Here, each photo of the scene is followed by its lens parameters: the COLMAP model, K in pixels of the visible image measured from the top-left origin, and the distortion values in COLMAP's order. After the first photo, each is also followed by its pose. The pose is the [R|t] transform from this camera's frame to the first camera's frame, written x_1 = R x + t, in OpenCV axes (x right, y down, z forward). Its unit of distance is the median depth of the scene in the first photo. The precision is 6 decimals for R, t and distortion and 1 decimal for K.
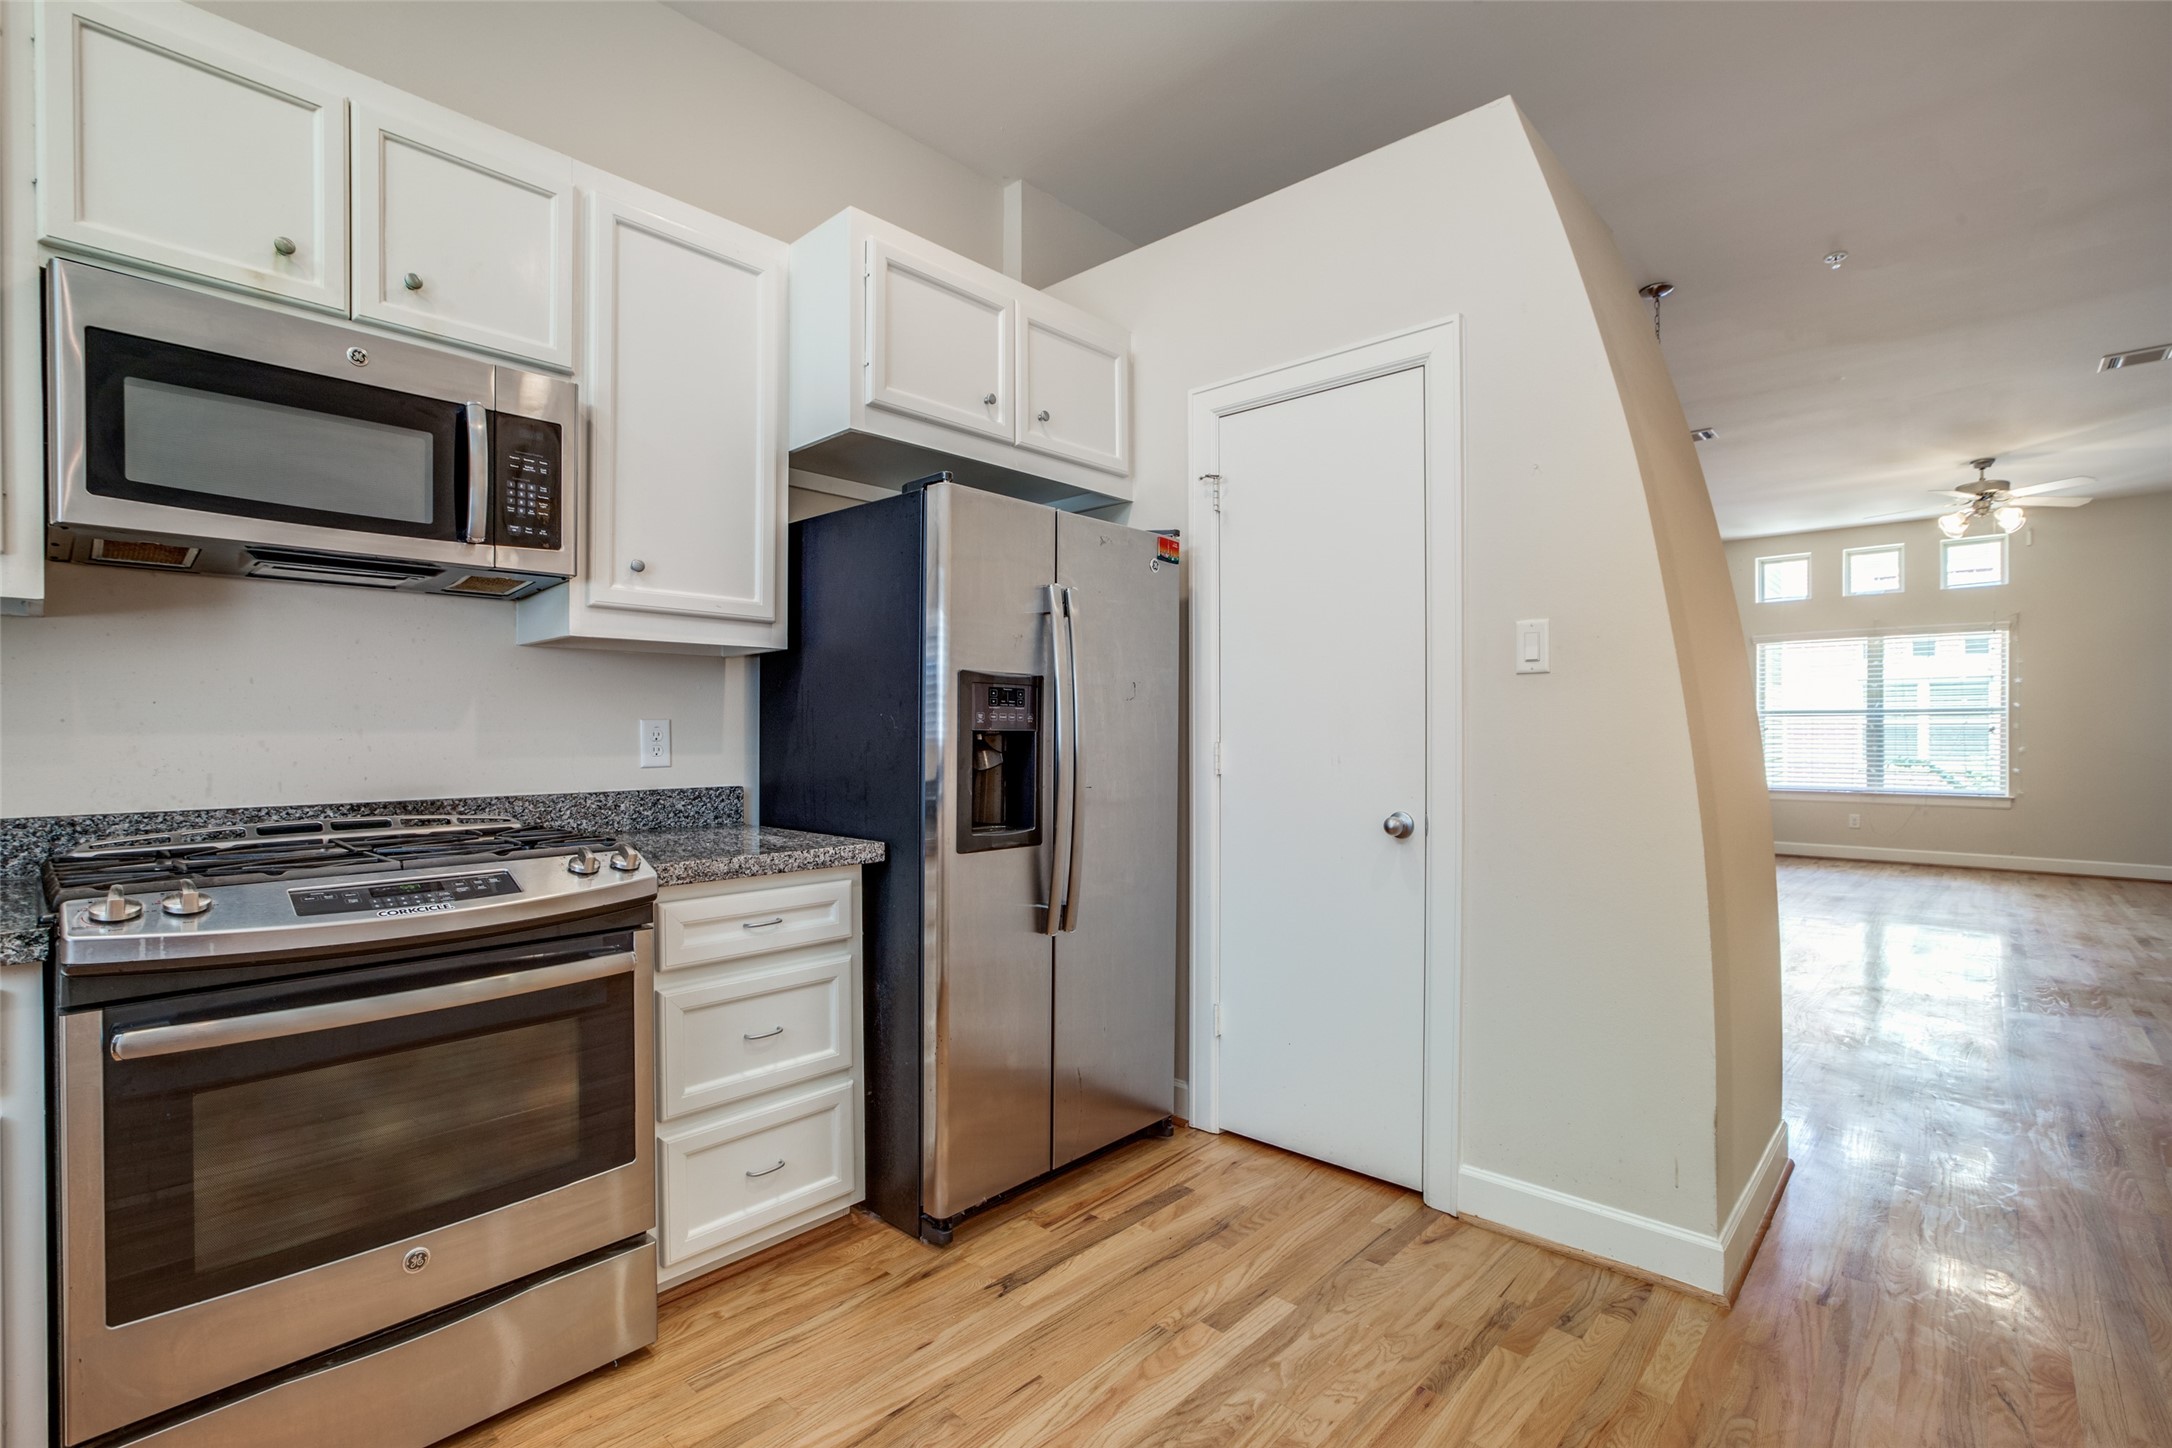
lens RADIAL K [[991.5, 0, 1074.1], [0, 991.5, 737.2], [0, 0, 1]] dist [-0.034737, 0.012990]
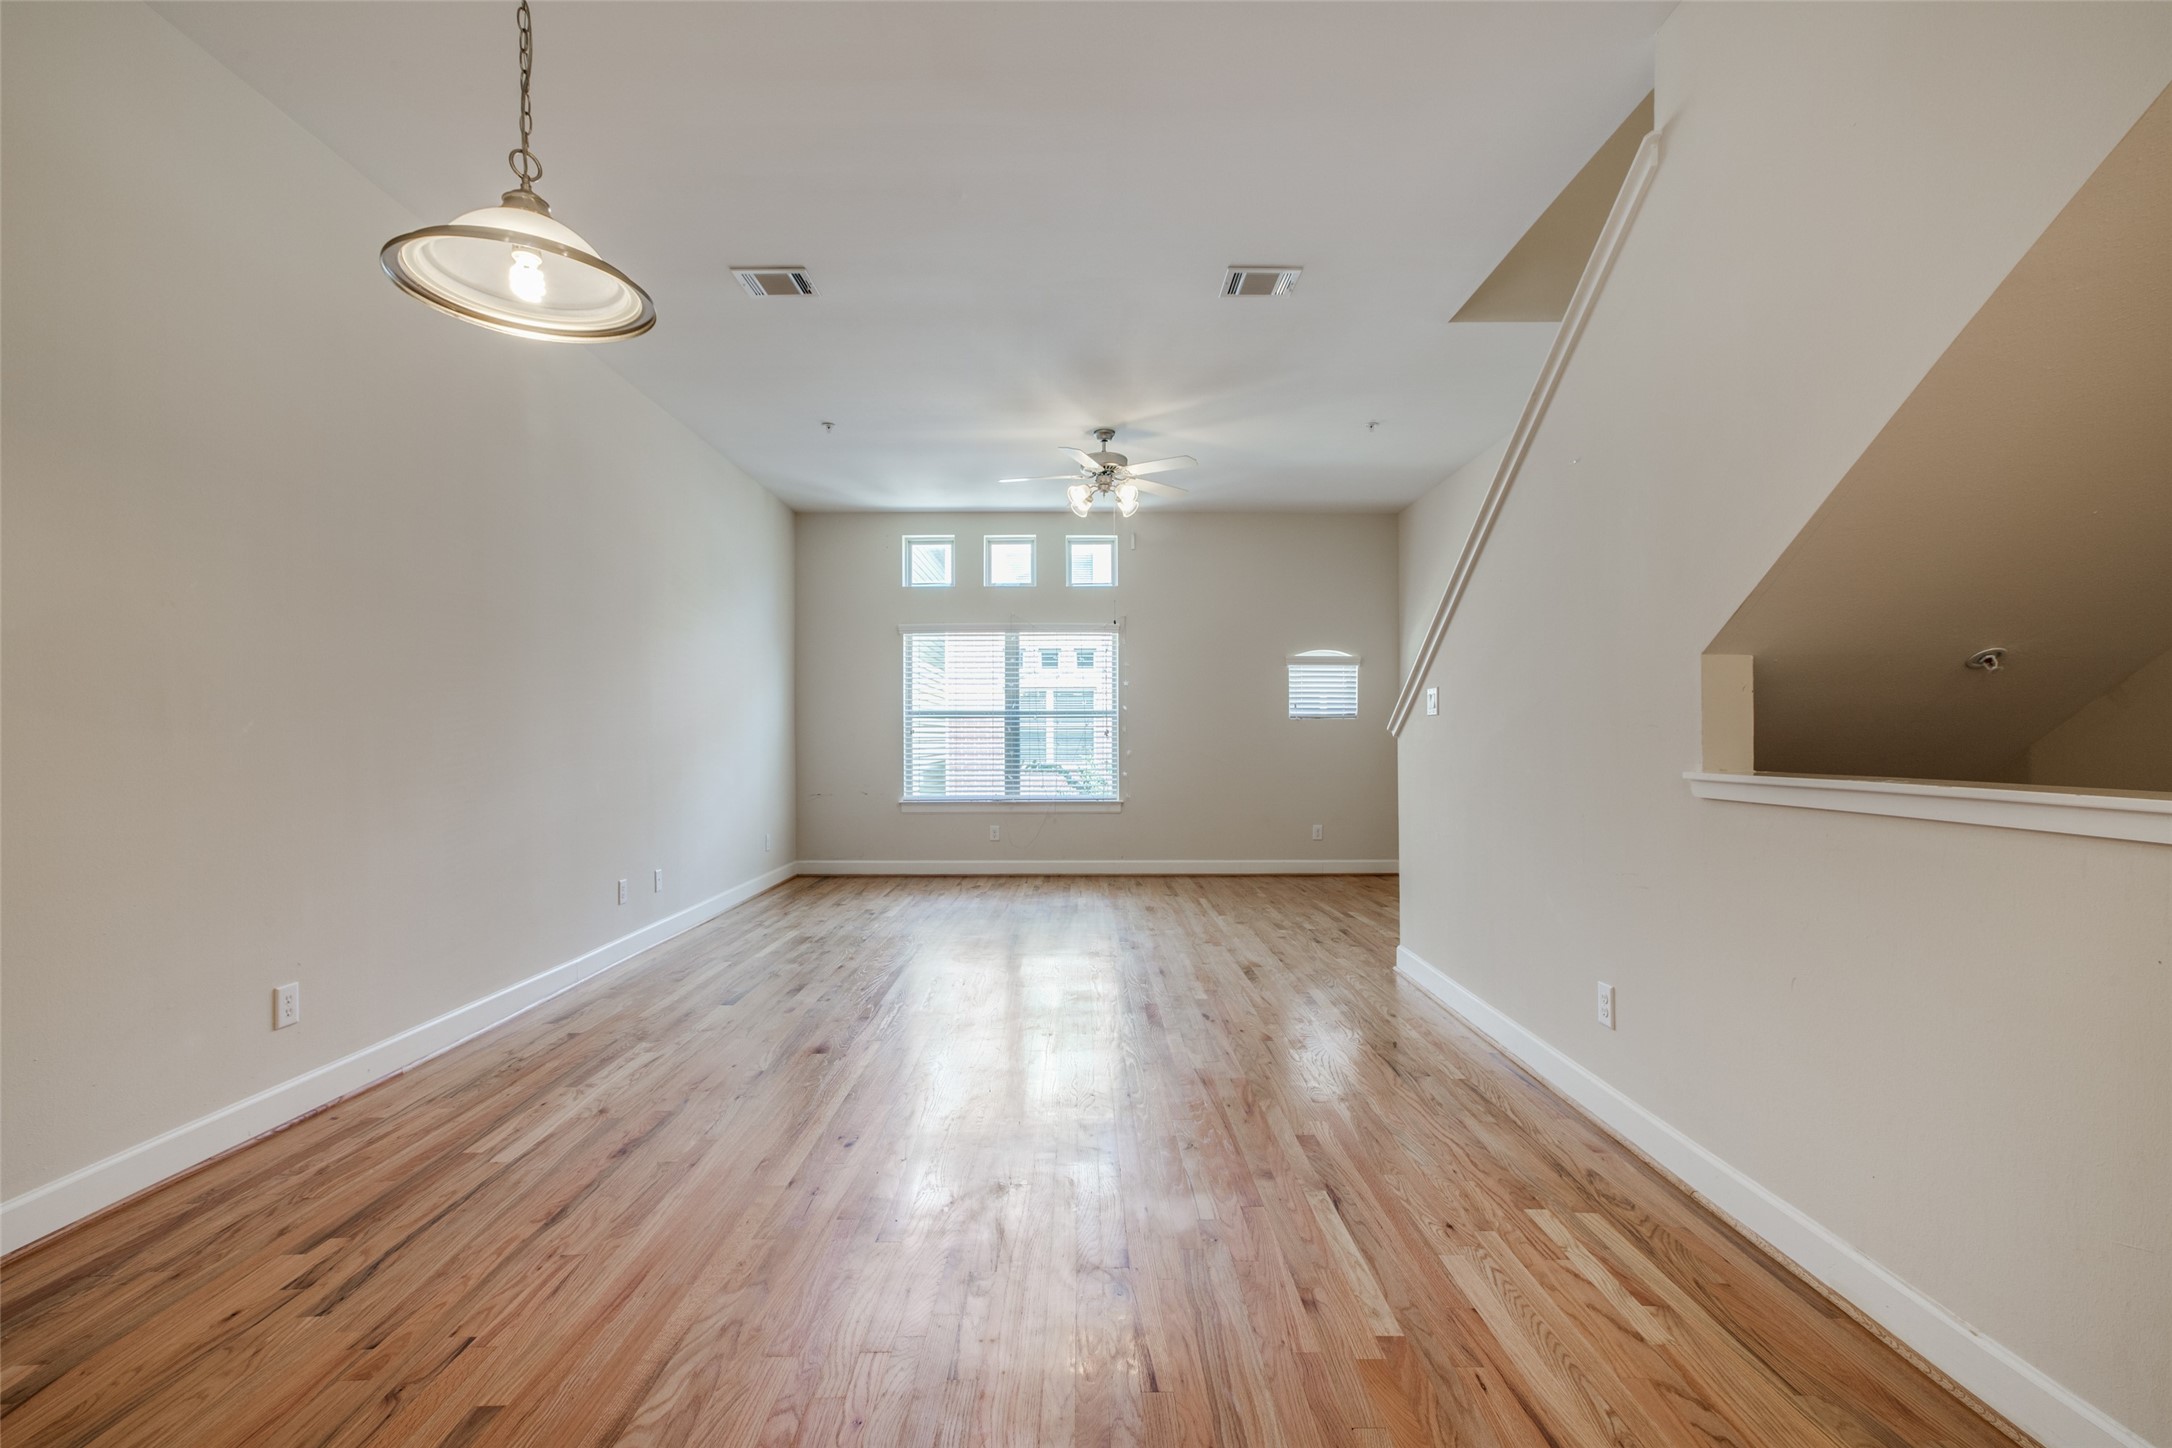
lens RADIAL K [[974.8, 0, 1092.2], [0, 974.8, 734.6], [0, 0, 1]] dist [-0.022518, 0.027796]
pose [[0.722152, 0.000688, 0.691734, 0.775628], [0.004654, 0.999972, -0.005853, -0.001210], [-0.691719, 0.007446, 0.722128, 0.913318]]
